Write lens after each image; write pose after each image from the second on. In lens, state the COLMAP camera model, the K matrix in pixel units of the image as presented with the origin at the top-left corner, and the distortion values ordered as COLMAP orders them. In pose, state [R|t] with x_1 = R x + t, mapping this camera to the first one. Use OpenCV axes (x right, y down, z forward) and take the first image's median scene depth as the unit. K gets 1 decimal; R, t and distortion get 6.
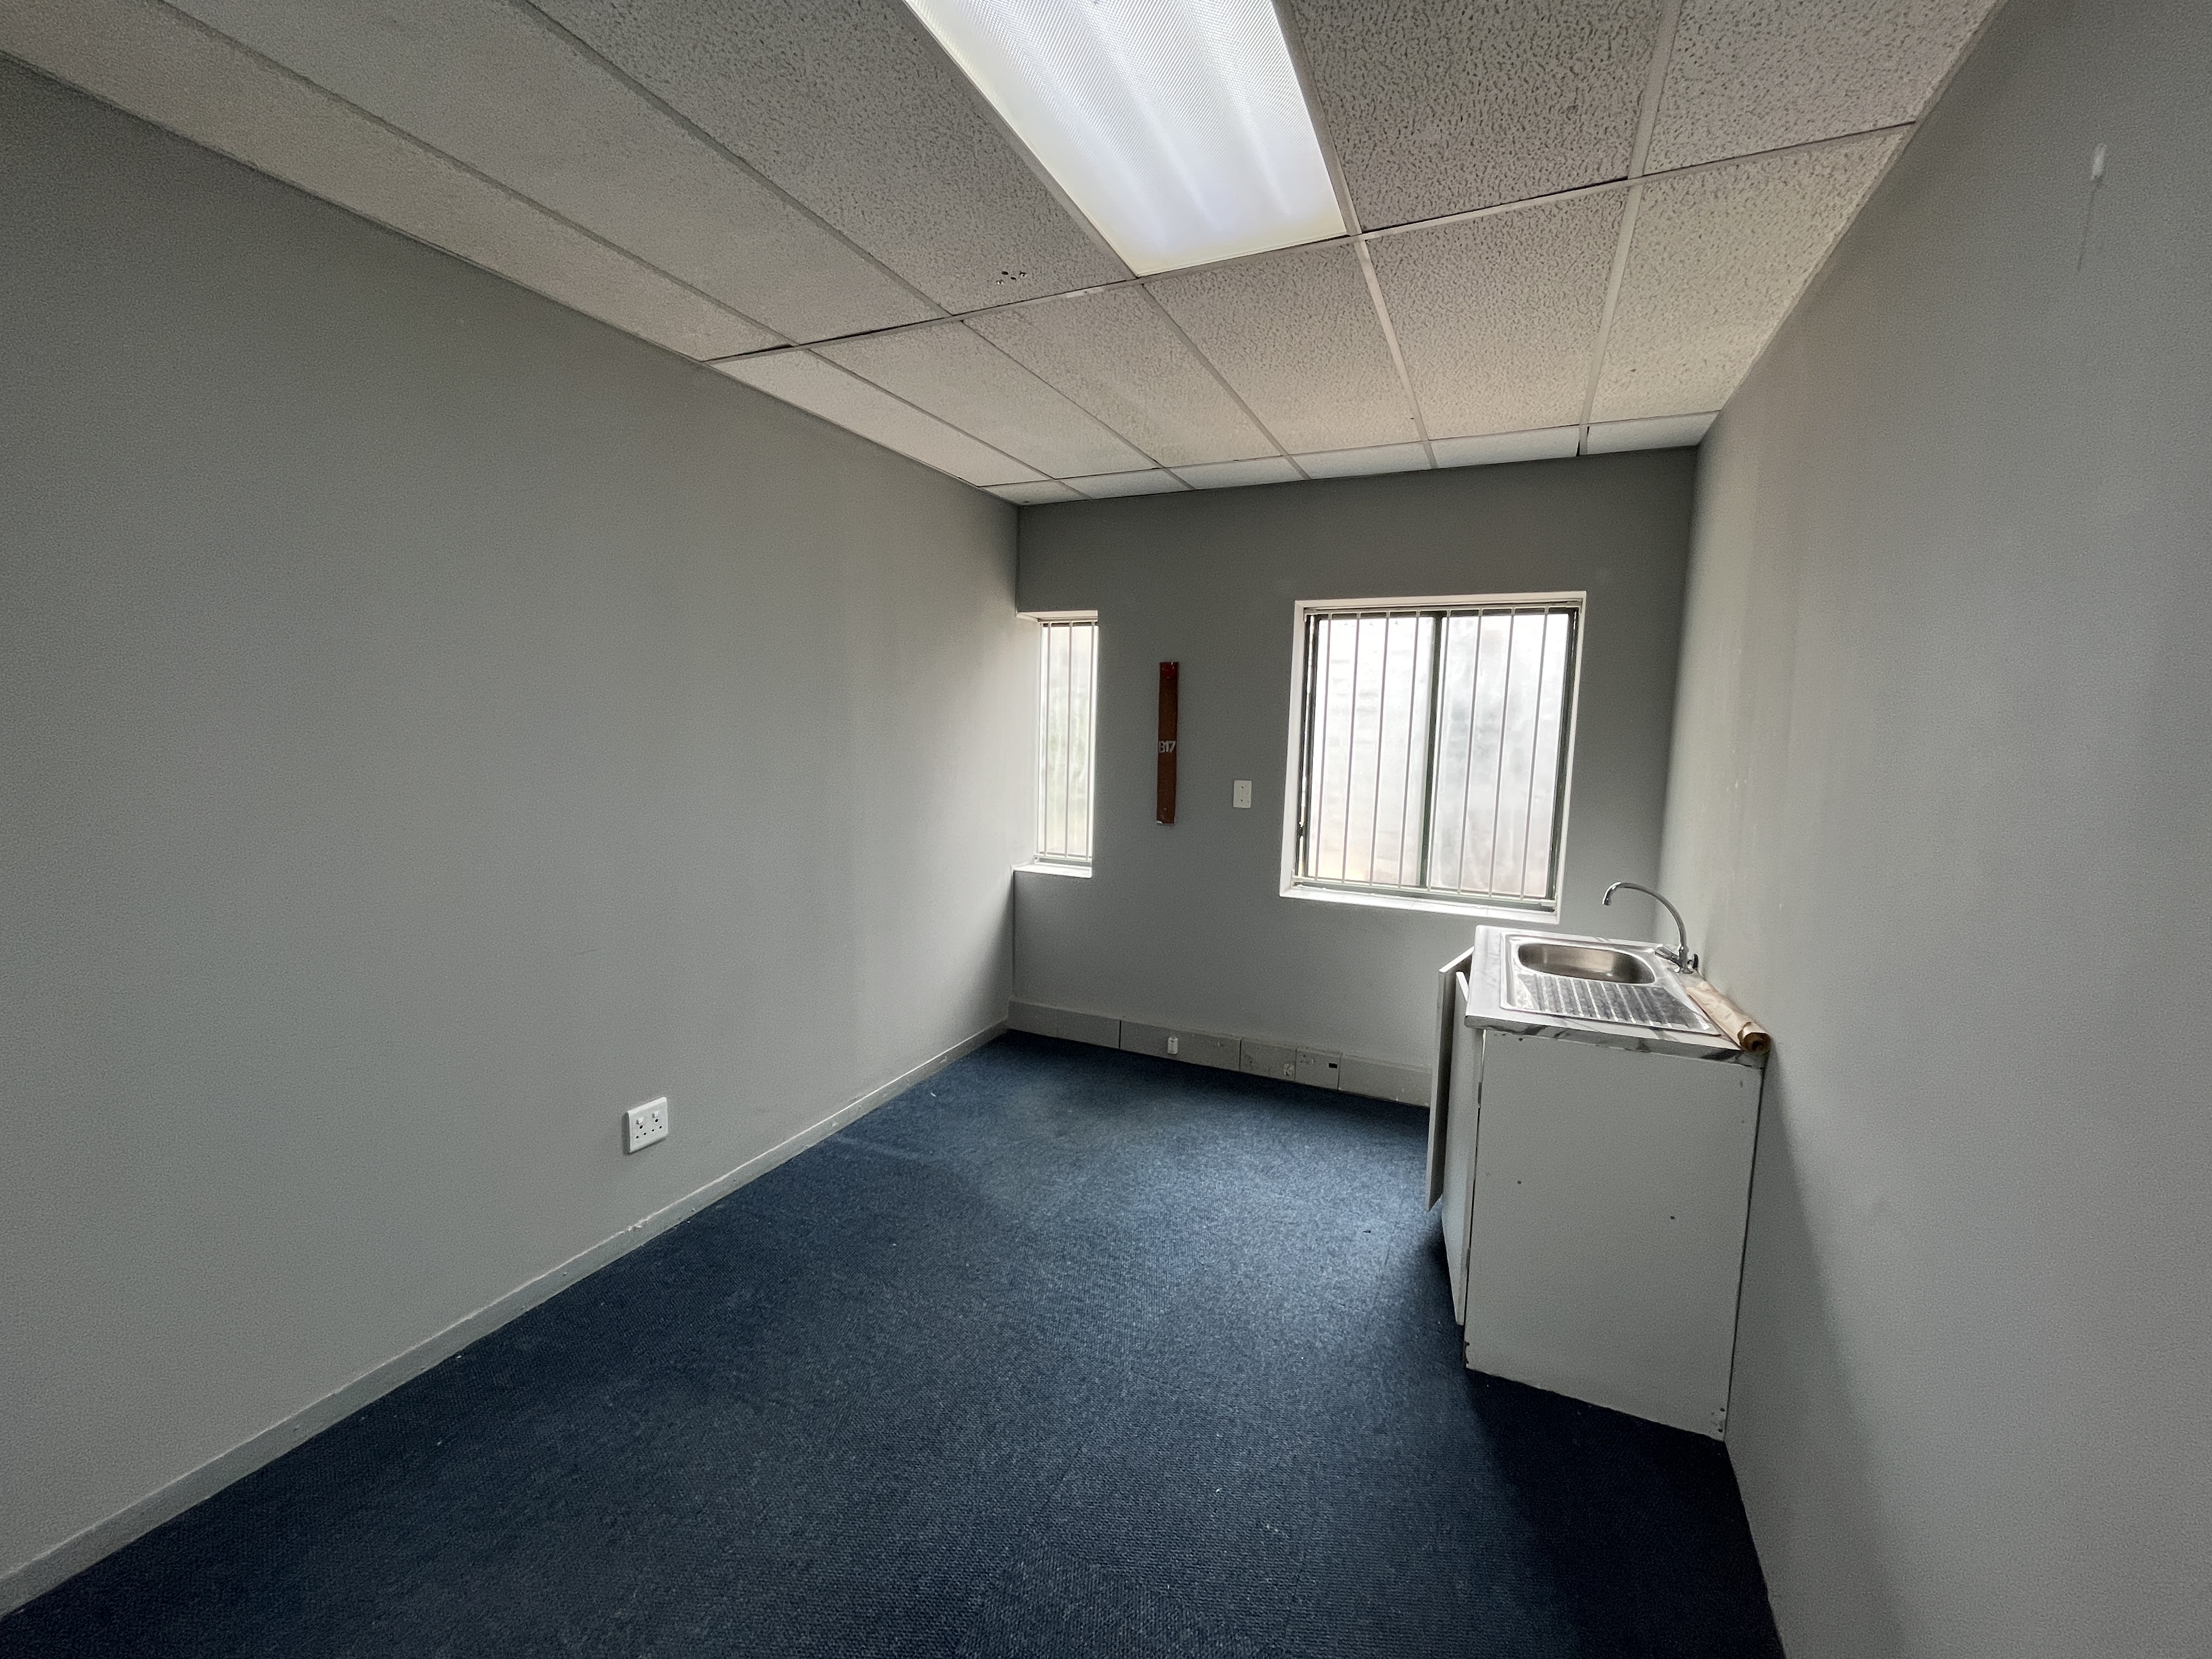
lens RADIAL K [[894.0, 0, 1089.6], [0, 894.0, 829.4], [0, 0, 1]] dist [0.001085, 0.000042]
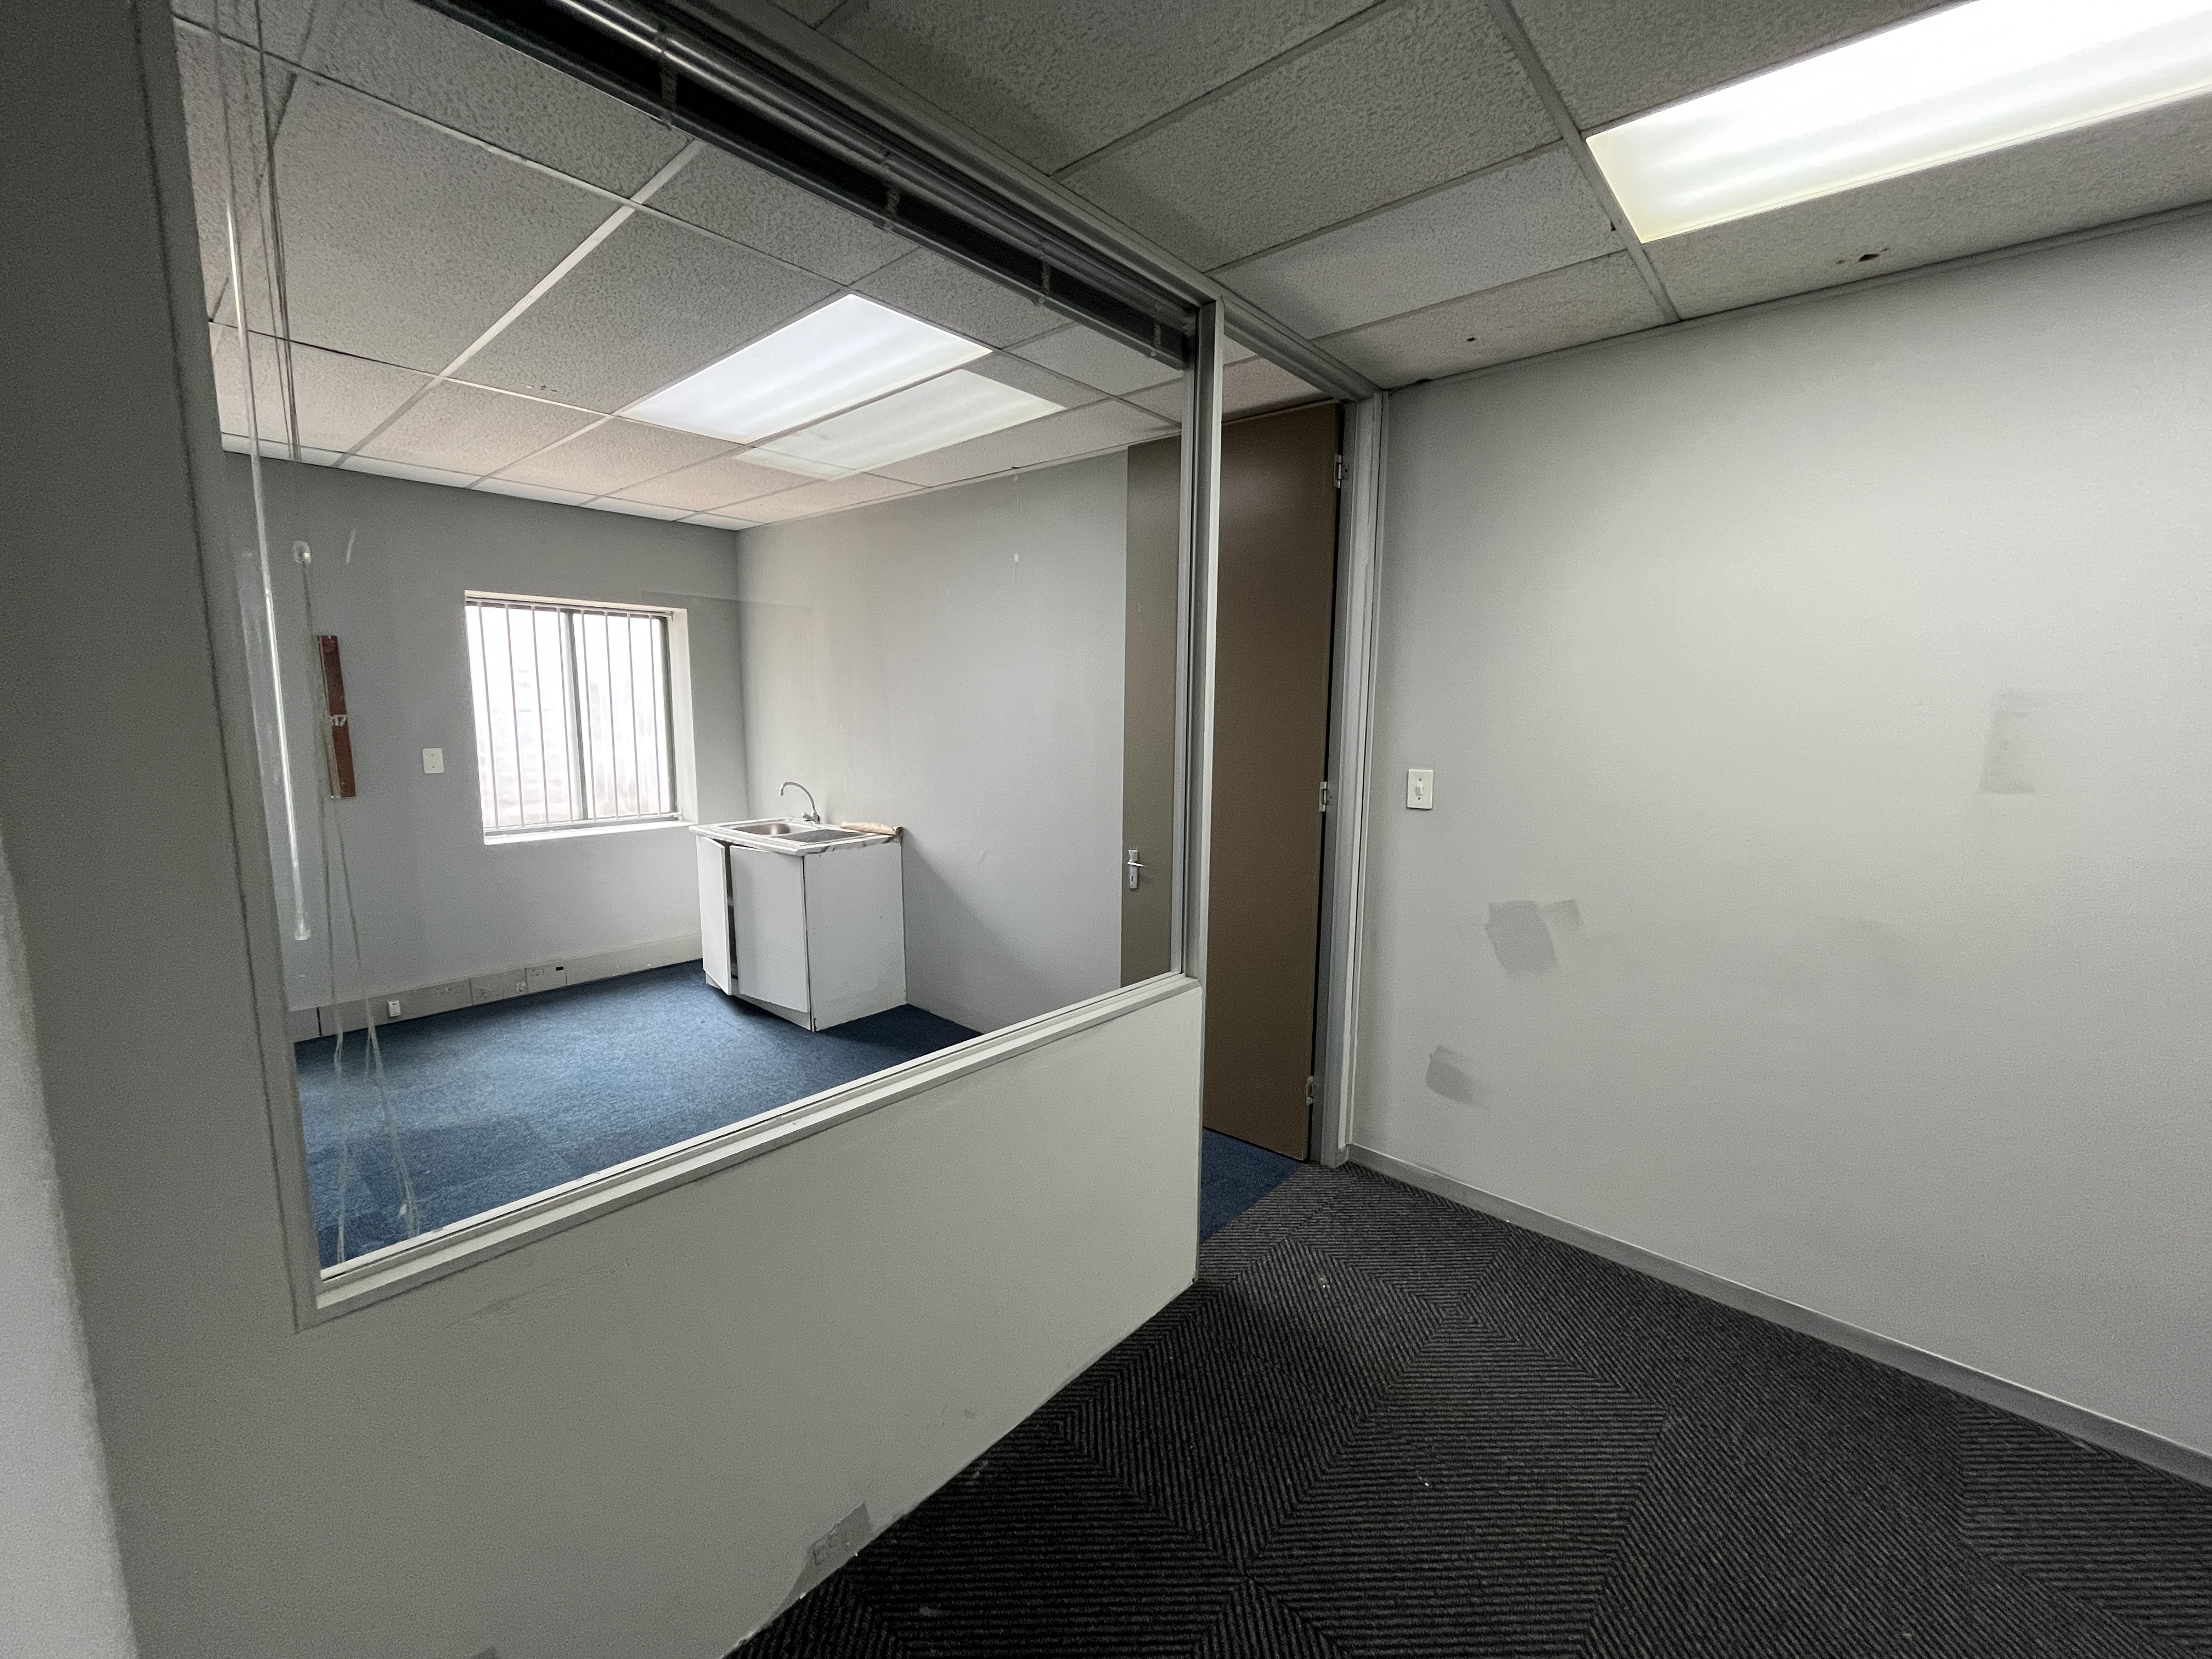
lens RADIAL K [[894.0, 0, 1097.8], [0, 894.0, 822.2], [0, 0, 1]] dist [0.001085, 0.000042]
pose [[0.295902, -0.148620, 0.943586, -0.671639], [0.109975, 0.986554, 0.120900, -0.008100], [-0.948866, 0.067996, 0.308268, -0.120669]]
